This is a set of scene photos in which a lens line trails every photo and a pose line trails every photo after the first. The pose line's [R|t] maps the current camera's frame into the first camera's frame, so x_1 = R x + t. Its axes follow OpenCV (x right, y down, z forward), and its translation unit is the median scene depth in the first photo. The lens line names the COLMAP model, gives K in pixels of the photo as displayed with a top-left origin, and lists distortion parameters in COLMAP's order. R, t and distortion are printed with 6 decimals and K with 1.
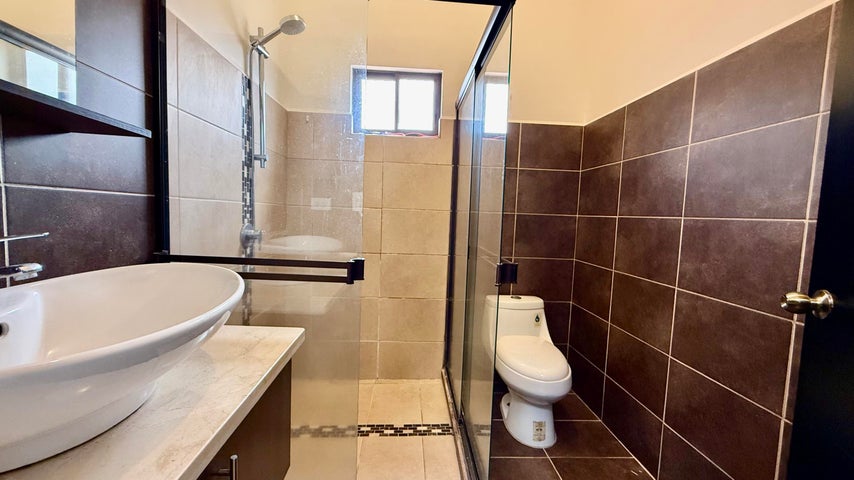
lens RADIAL K [[341.4, 0, 426.0], [0, 341.4, 239.8], [0, 0, 1]] dist [0.000976, 0.000066]
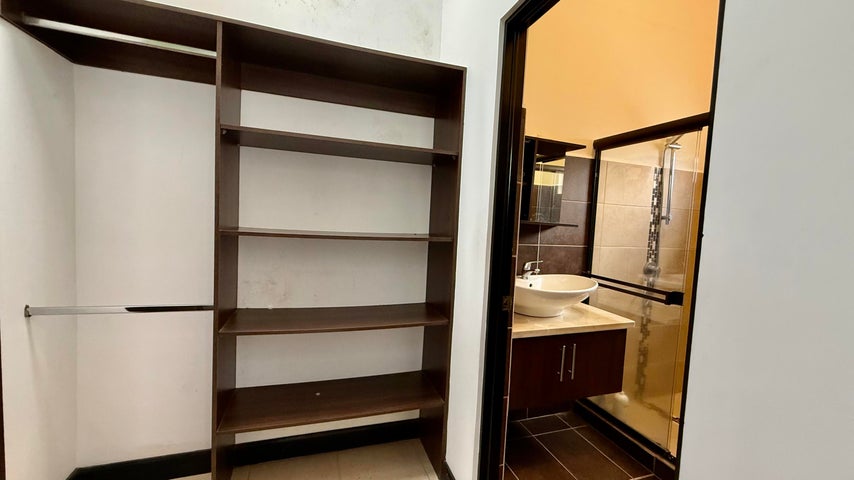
lens RADIAL K [[341.4, 0, 426.8], [0, 341.4, 240.6], [0, 0, 1]] dist [0.000976, 0.000066]
pose [[0.276964, 0.034037, -0.960277, 0.684797], [-0.106553, 0.994297, 0.004511, -0.042265], [0.954954, 0.101071, 0.279012, -0.407566]]
